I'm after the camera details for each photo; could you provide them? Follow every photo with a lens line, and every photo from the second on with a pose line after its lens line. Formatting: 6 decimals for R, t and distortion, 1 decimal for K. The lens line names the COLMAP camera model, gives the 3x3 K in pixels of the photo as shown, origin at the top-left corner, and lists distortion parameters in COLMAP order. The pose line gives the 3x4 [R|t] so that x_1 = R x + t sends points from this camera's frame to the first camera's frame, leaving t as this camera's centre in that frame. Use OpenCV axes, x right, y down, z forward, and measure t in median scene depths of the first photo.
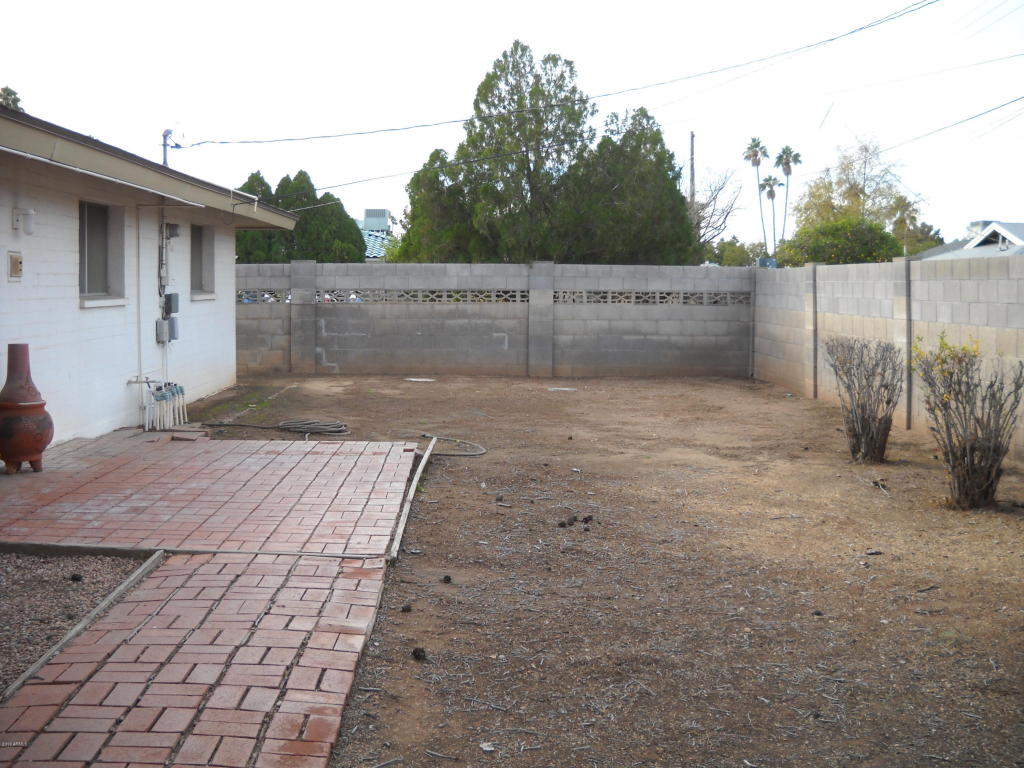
lens RADIAL K [[1199.5, 0, 511.7], [0, 1199.5, 383.7], [0, 0, 1]] dist [-0.160418, 0.000000]
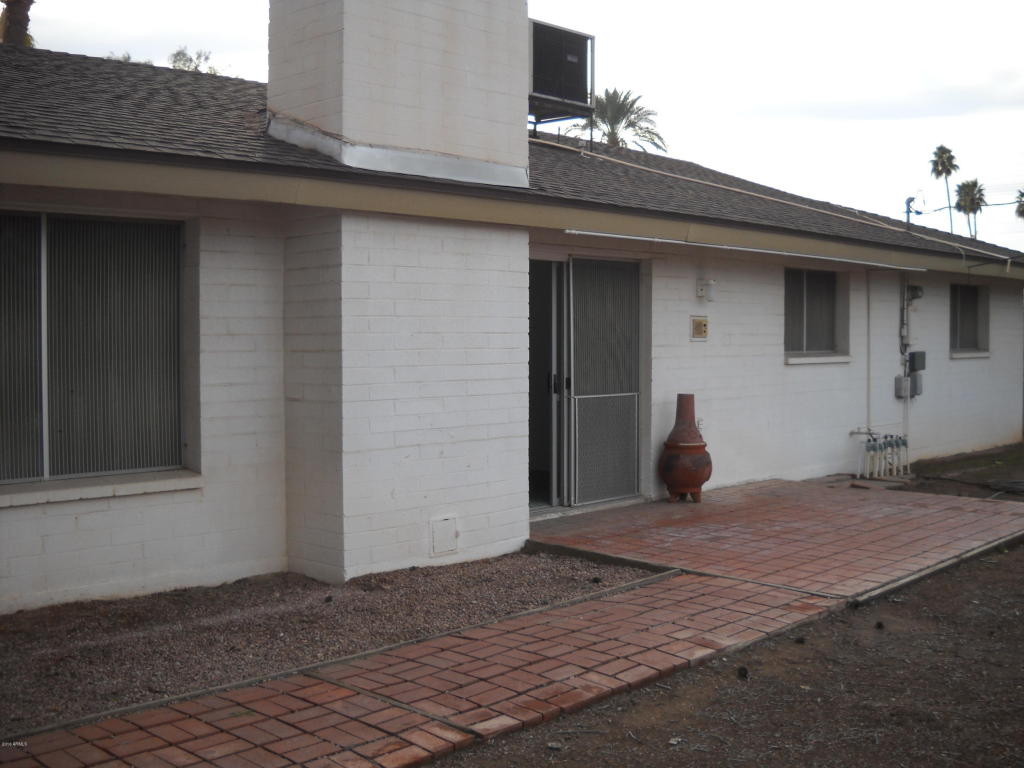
lens RADIAL K [[1199.5, 0, 513.0], [0, 1199.5, 383.2], [0, 0, 1]] dist [-0.160418, 0.000000]
pose [[0.706294, 0.021990, -0.707577, 0.230089], [-0.053891, 0.998287, -0.022769, -0.005641], [0.705864, 0.054214, 0.706270, 0.007526]]
